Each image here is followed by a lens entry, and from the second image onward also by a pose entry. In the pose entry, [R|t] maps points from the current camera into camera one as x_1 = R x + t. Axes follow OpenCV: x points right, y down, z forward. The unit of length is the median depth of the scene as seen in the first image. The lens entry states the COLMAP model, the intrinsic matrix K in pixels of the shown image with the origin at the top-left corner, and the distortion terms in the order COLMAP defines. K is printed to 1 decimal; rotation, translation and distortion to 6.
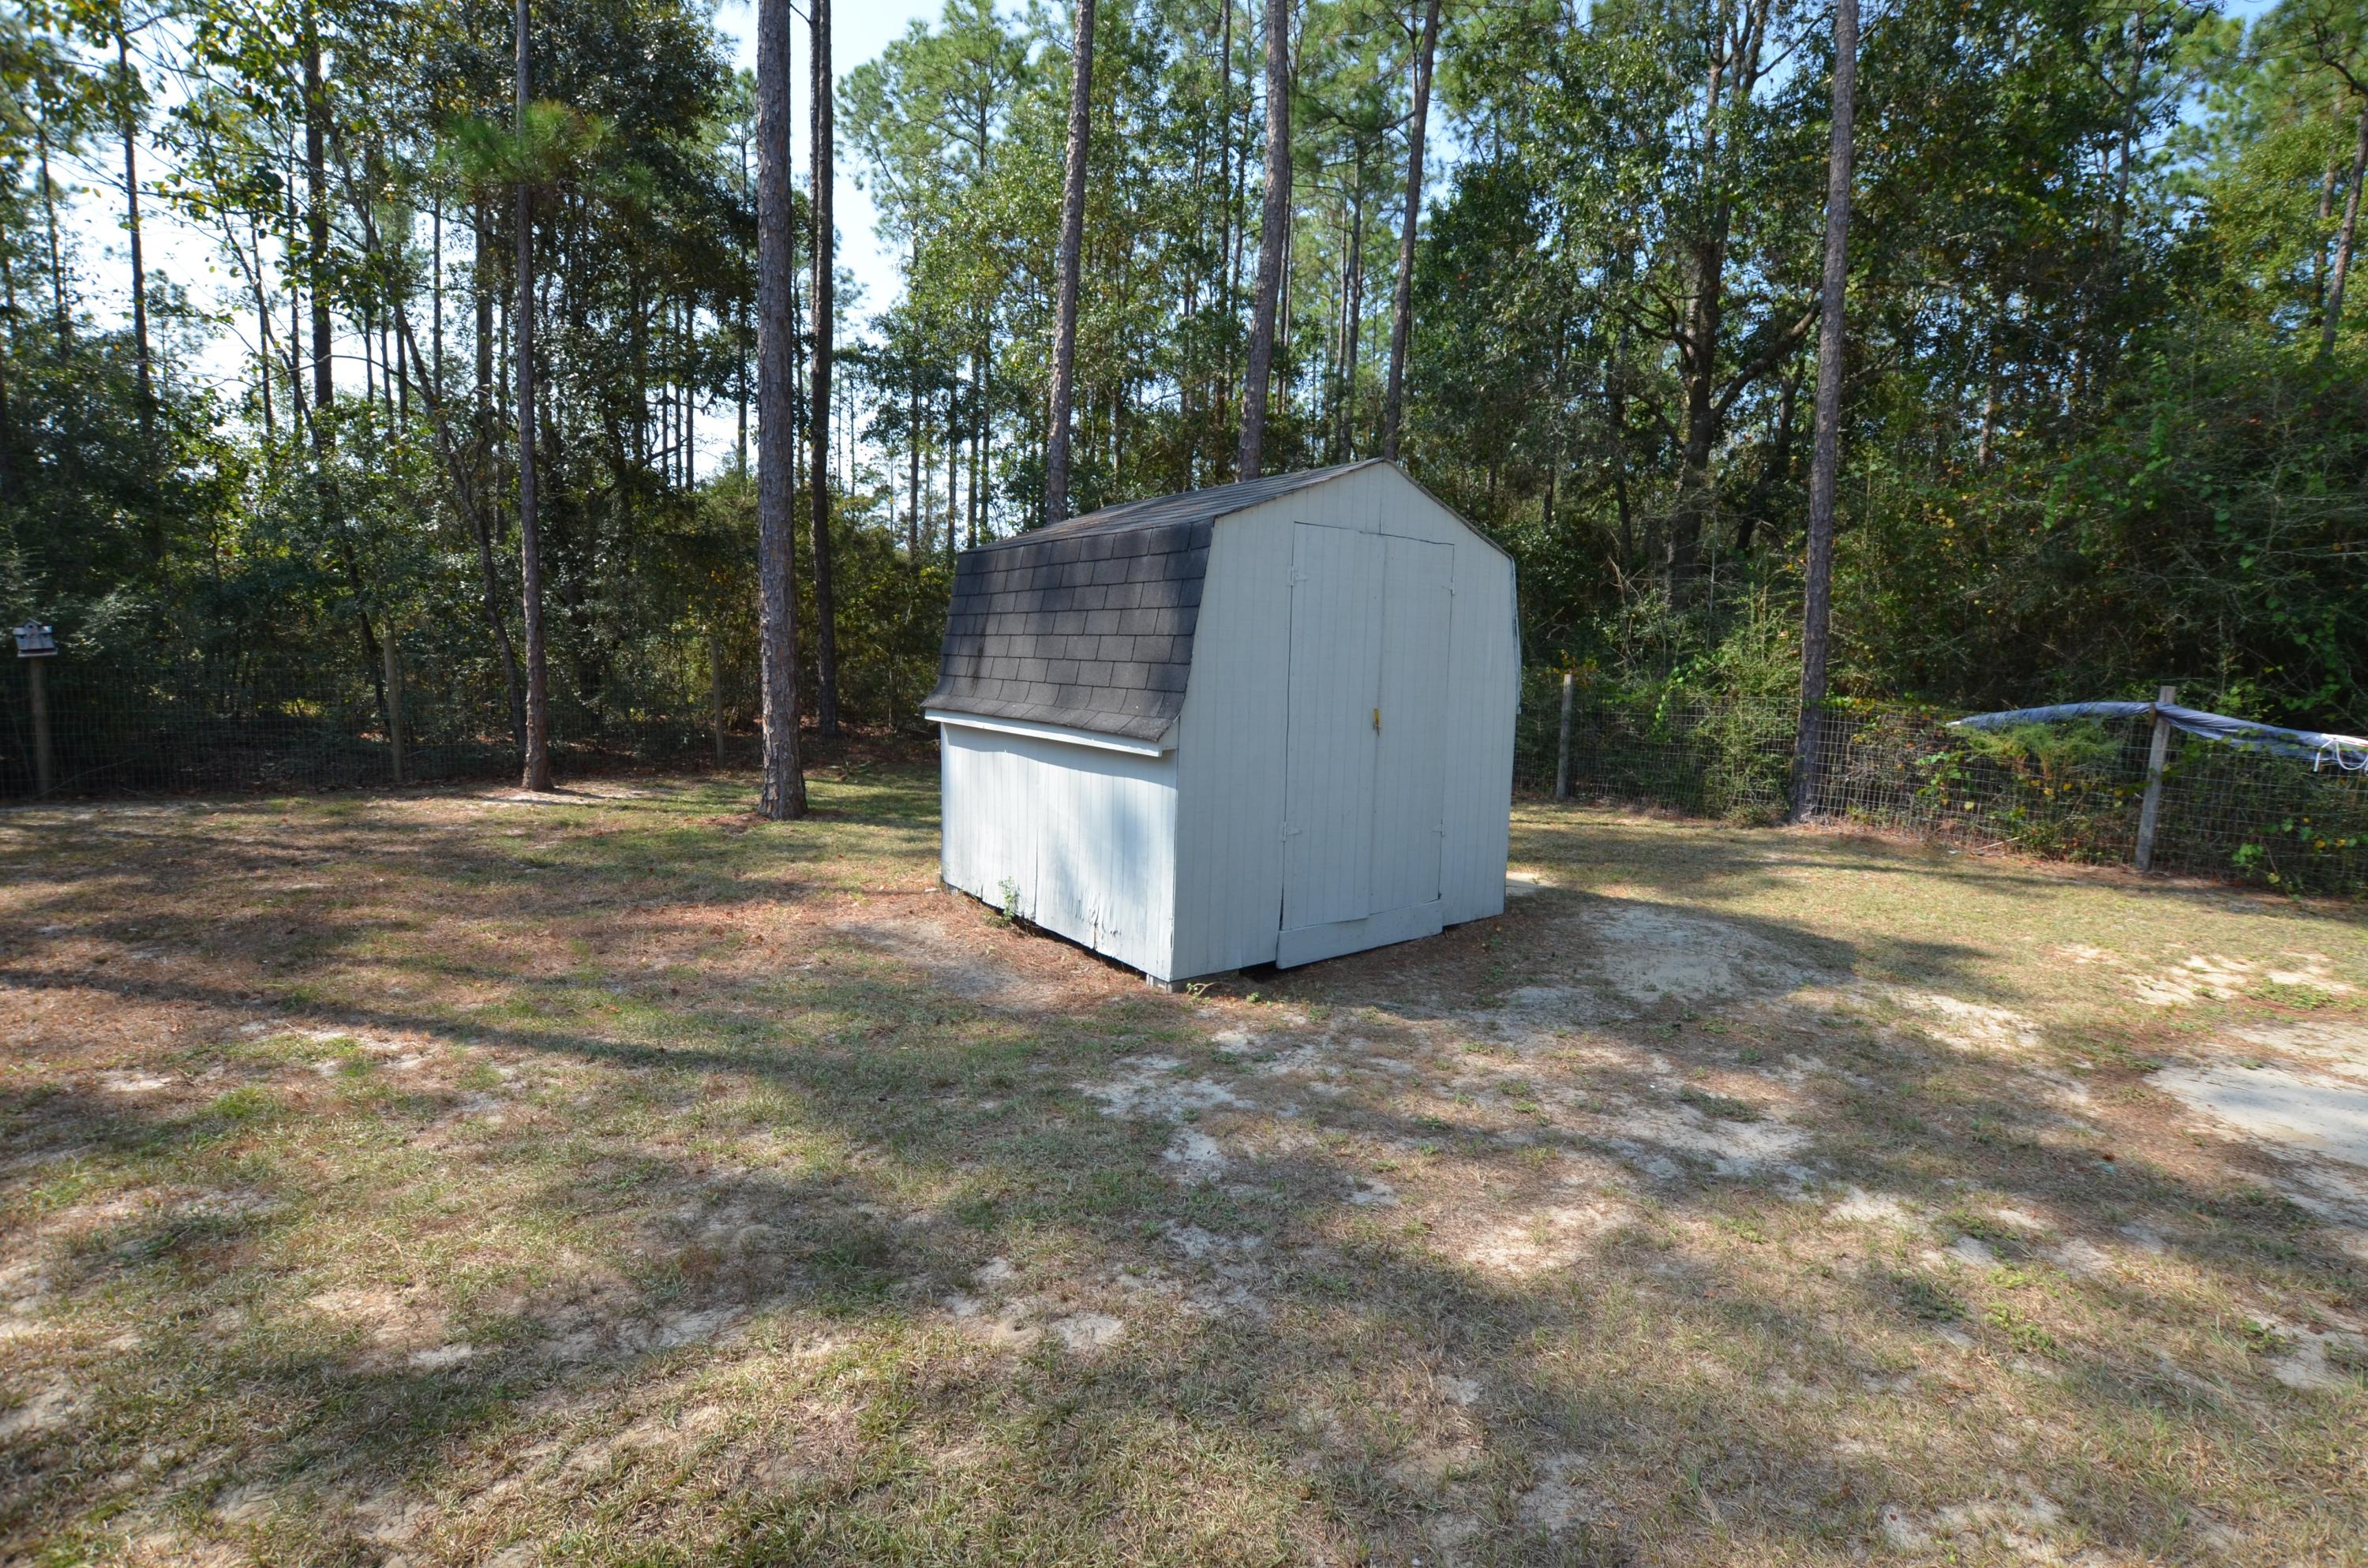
lens RADIAL K [[1038.6, 0, 1199.2], [0, 1038.6, 777.8], [0, 0, 1]] dist [-0.037730, 0.006593]
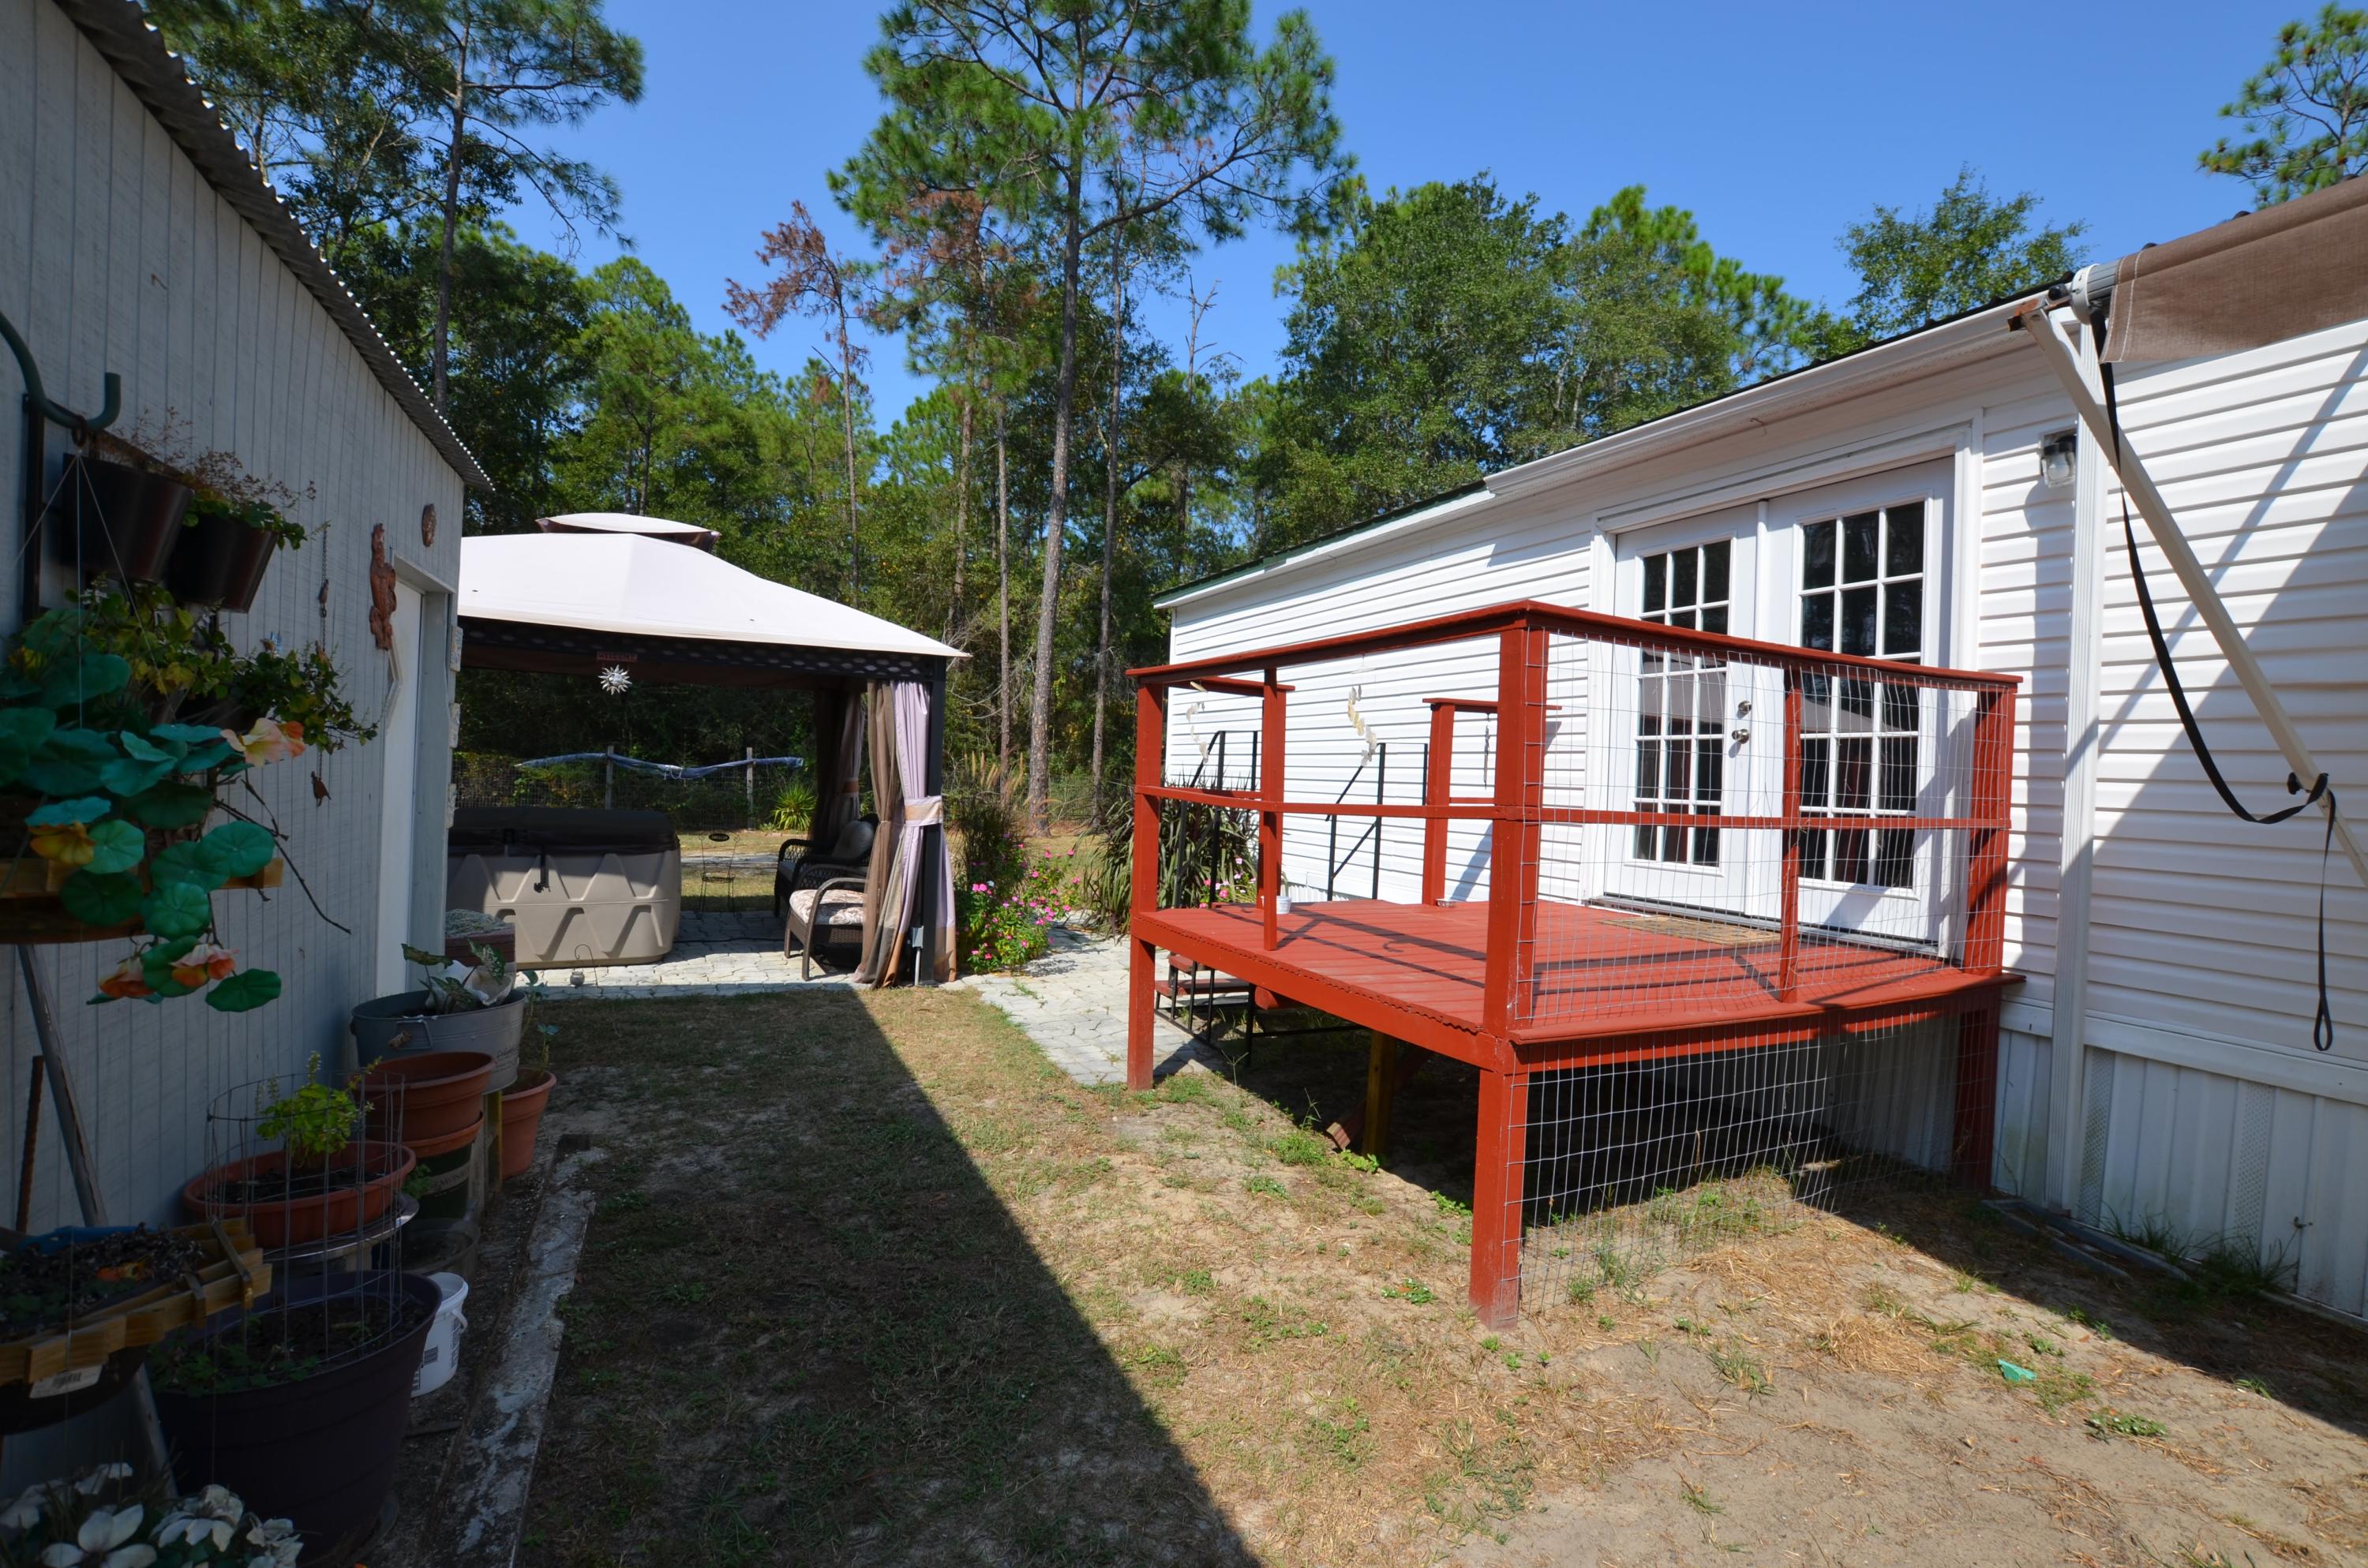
lens RADIAL K [[1038.6, 0, 1199.2], [0, 1038.6, 777.8], [0, 0, 1]] dist [-0.037730, 0.006593]
pose [[0.219400, -0.025201, 0.975309, -0.967381], [0.085723, 0.996298, 0.006460, 0.077321], [-0.971862, 0.082189, 0.220748, -0.761561]]
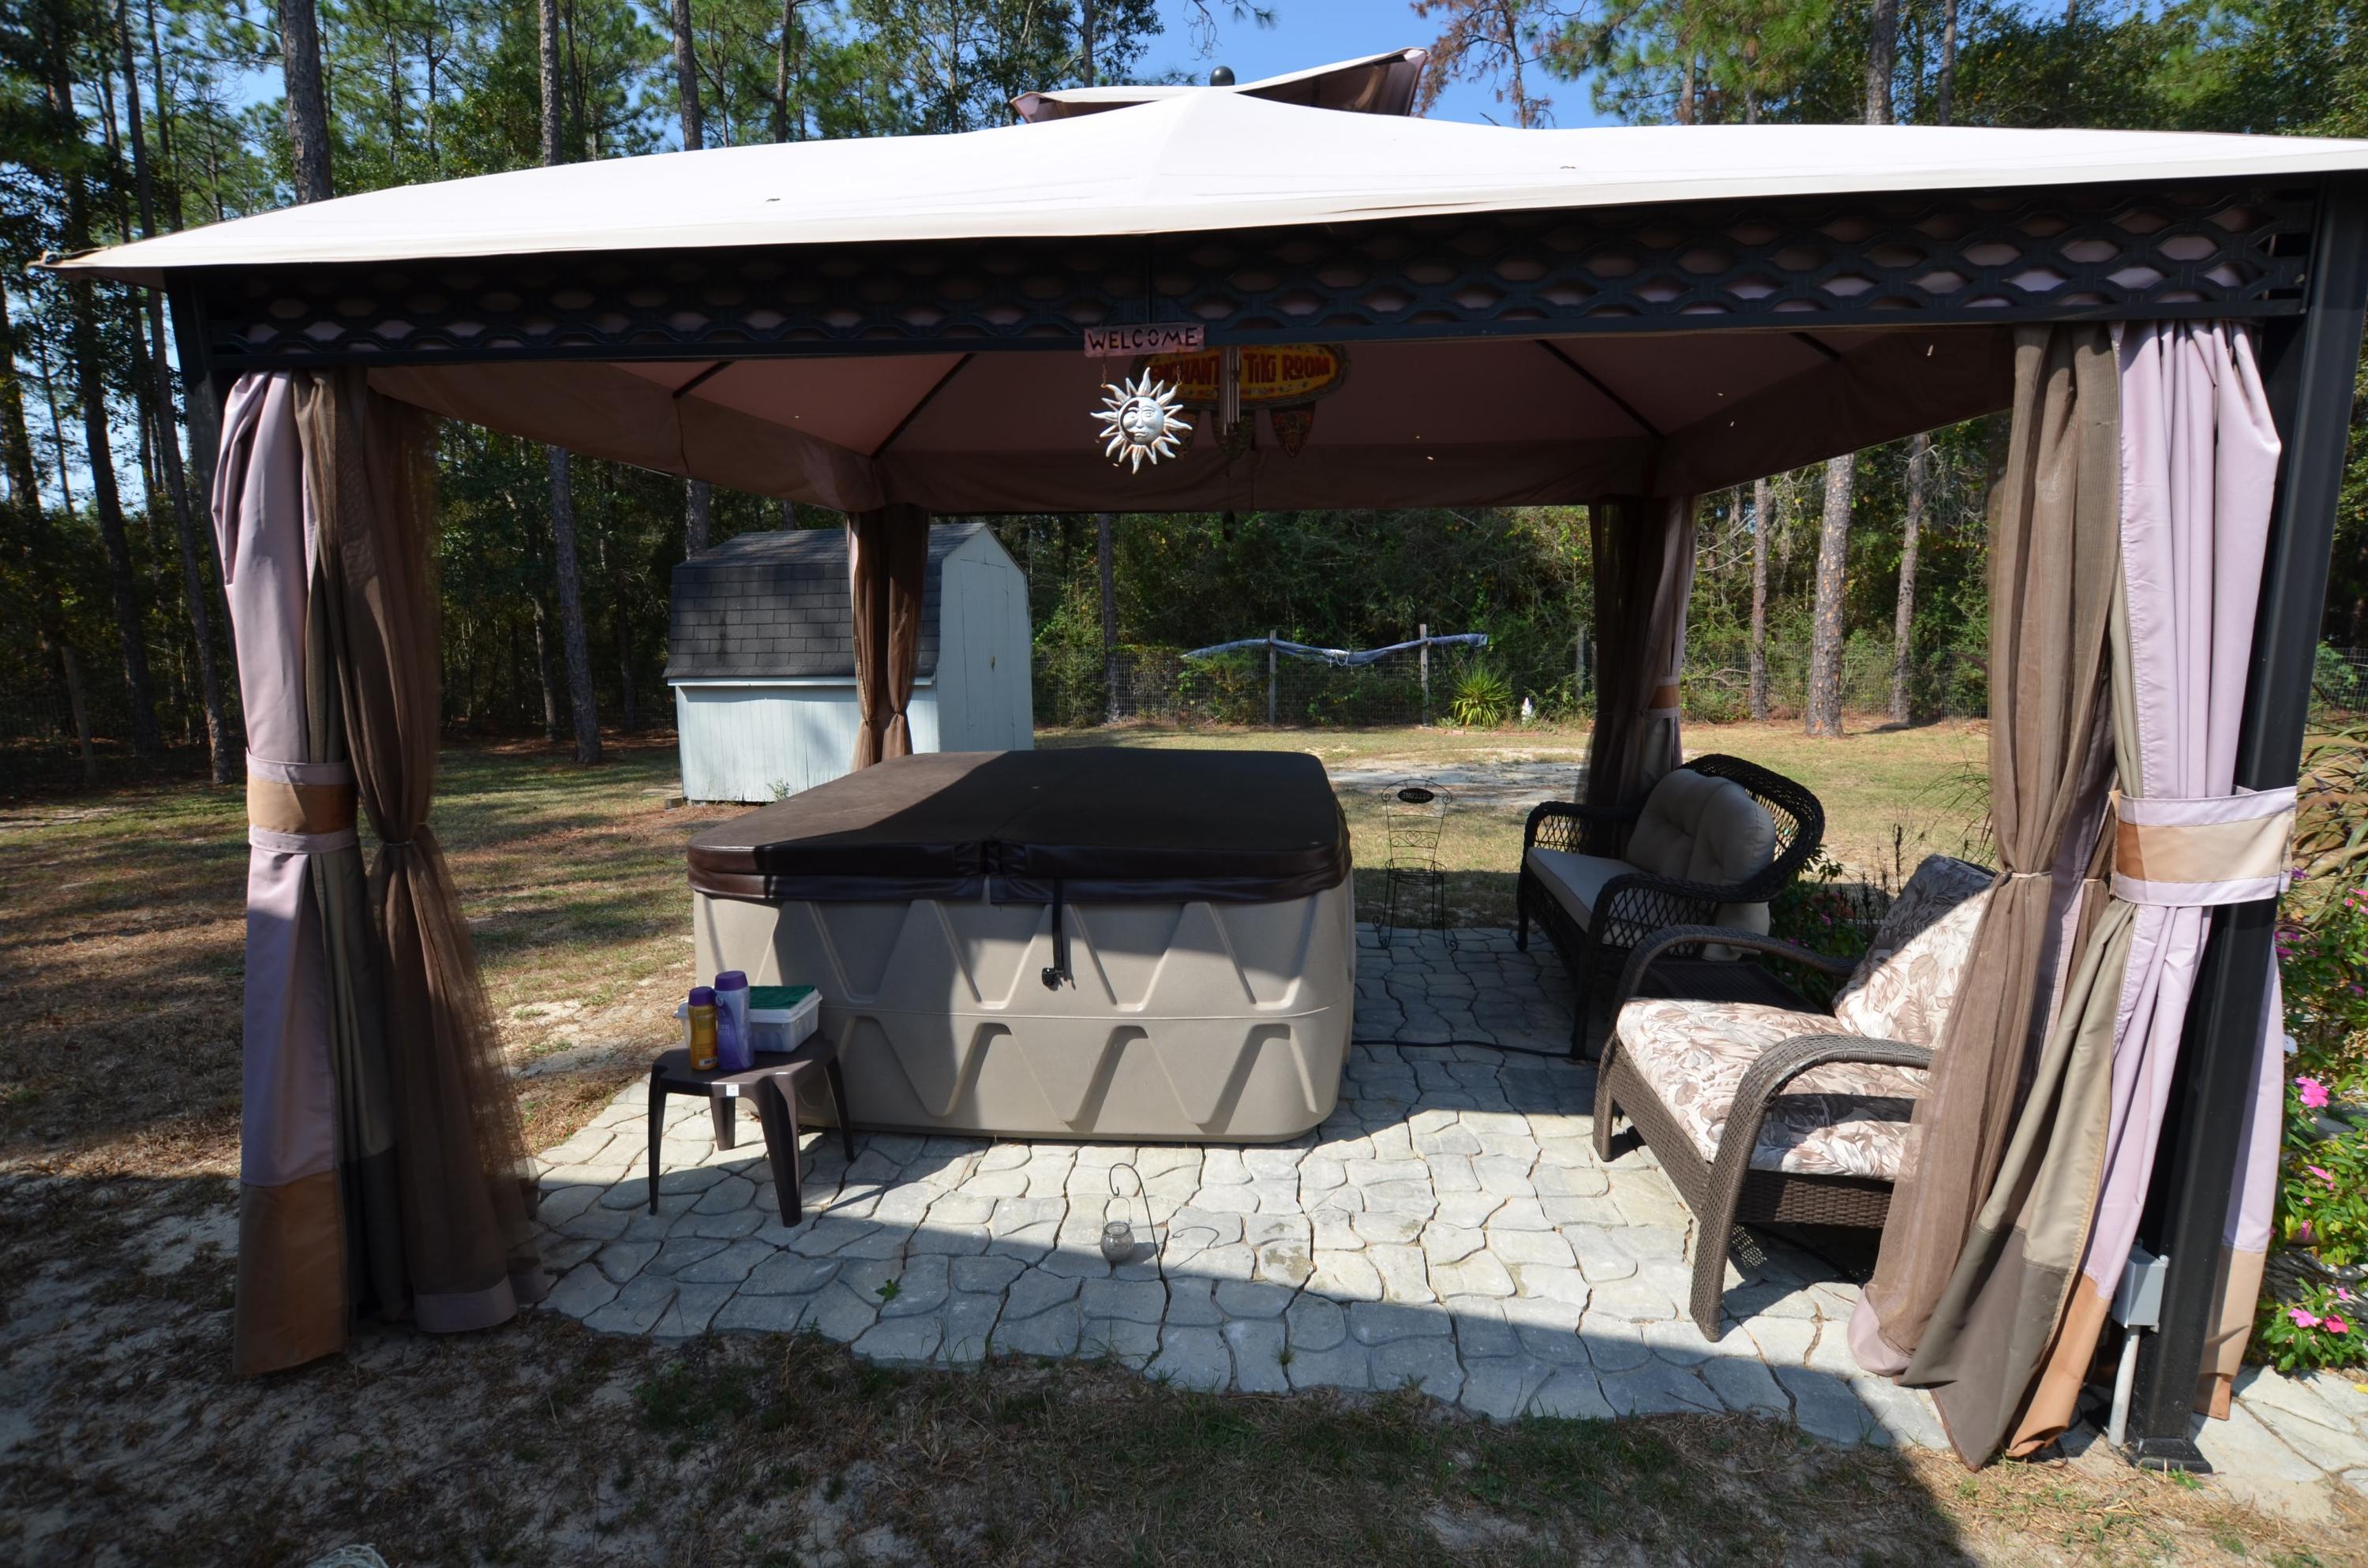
lens RADIAL K [[1038.6, 0, 1199.2], [0, 1038.6, 777.8], [0, 0, 1]] dist [-0.037730, 0.006593]
pose [[0.734963, -0.128280, 0.665863, -0.524668], [0.111480, 0.991441, 0.067955, 0.041347], [-0.668881, 0.024287, 0.742973, -0.398841]]
